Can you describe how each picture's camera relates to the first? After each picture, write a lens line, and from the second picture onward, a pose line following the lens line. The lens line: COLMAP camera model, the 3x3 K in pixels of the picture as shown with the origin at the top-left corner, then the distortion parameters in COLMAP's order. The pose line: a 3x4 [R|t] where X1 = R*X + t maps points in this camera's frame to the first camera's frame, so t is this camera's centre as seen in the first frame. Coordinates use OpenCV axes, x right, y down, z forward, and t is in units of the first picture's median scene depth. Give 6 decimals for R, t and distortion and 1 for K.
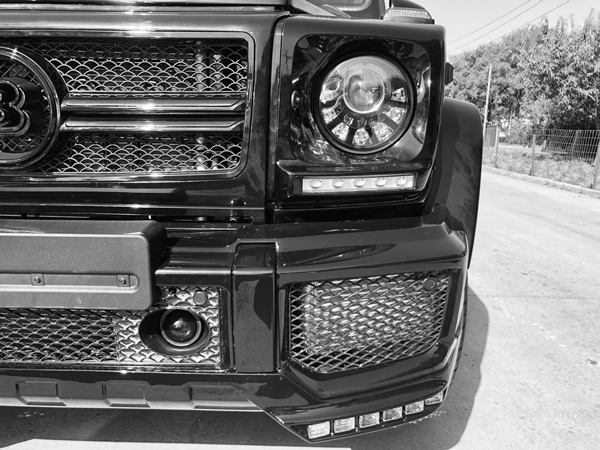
lens RADIAL K [[492.9, 0, 300.0], [0, 492.9, 225.0], [0, 0, 1]] dist [0.024588, -0.010092]
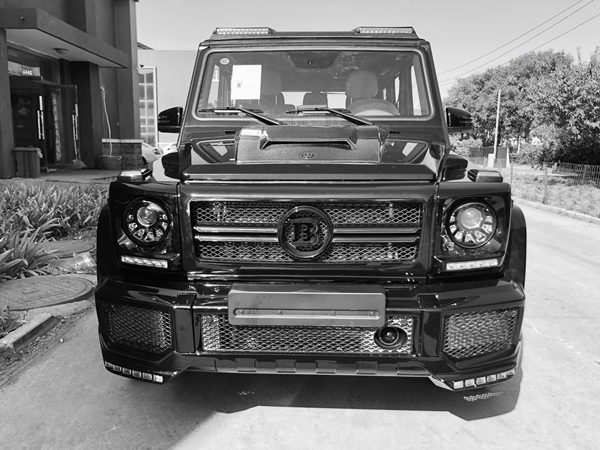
lens RADIAL K [[489.6, 0, 300.0], [0, 489.6, 225.0], [0, 0, 1]] dist [0.014671, 0.014489]
pose [[0.999658, -0.012504, -0.022953, -0.209184], [0.011552, 0.999086, -0.041161, -0.066224], [0.023446, 0.040881, 0.998889, -0.406028]]
